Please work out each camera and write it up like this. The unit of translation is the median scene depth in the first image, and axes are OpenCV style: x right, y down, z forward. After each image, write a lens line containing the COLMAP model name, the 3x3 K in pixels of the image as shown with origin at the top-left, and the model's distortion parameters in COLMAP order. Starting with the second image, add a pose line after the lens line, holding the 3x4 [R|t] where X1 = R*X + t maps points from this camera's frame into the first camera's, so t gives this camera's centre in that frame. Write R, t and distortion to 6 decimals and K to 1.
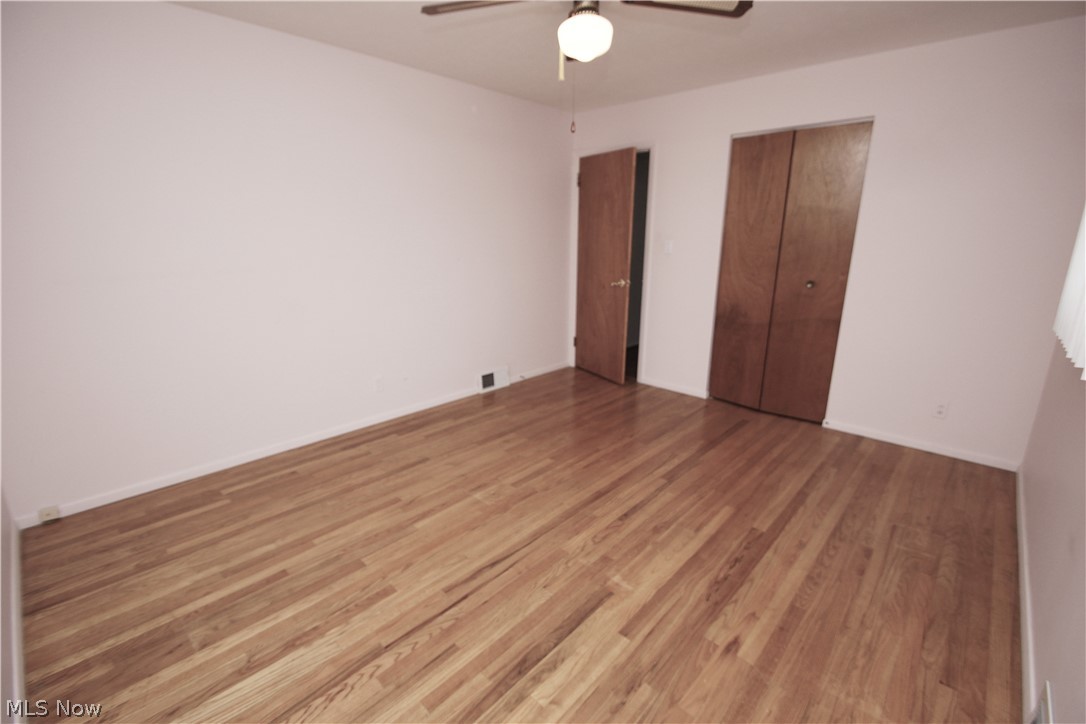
lens RADIAL K [[480.4, 0, 546.2], [0, 480.4, 360.2], [0, 0, 1]] dist [0.019967, -0.016216]
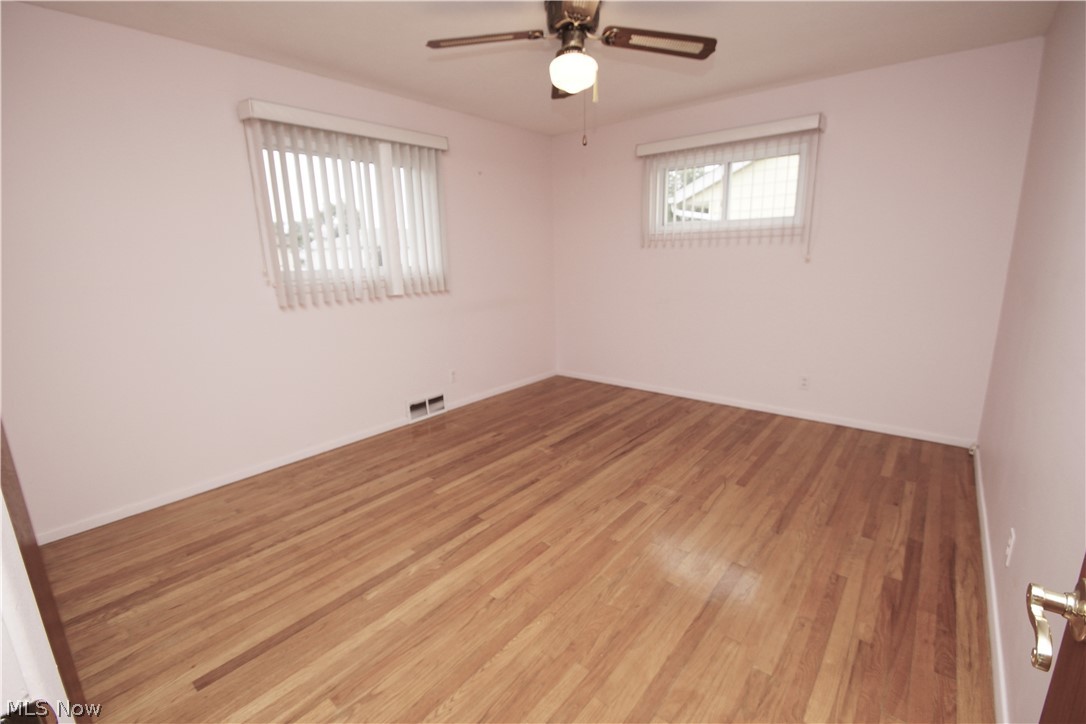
lens RADIAL K [[480.4, 0, 546.2], [0, 480.4, 360.2], [0, 0, 1]] dist [0.019967, -0.016216]
pose [[-0.998053, 0.031869, -0.053622, 0.191759], [0.003415, 0.886268, 0.463161, -0.502268], [0.062284, 0.462076, -0.884651, 1.963465]]
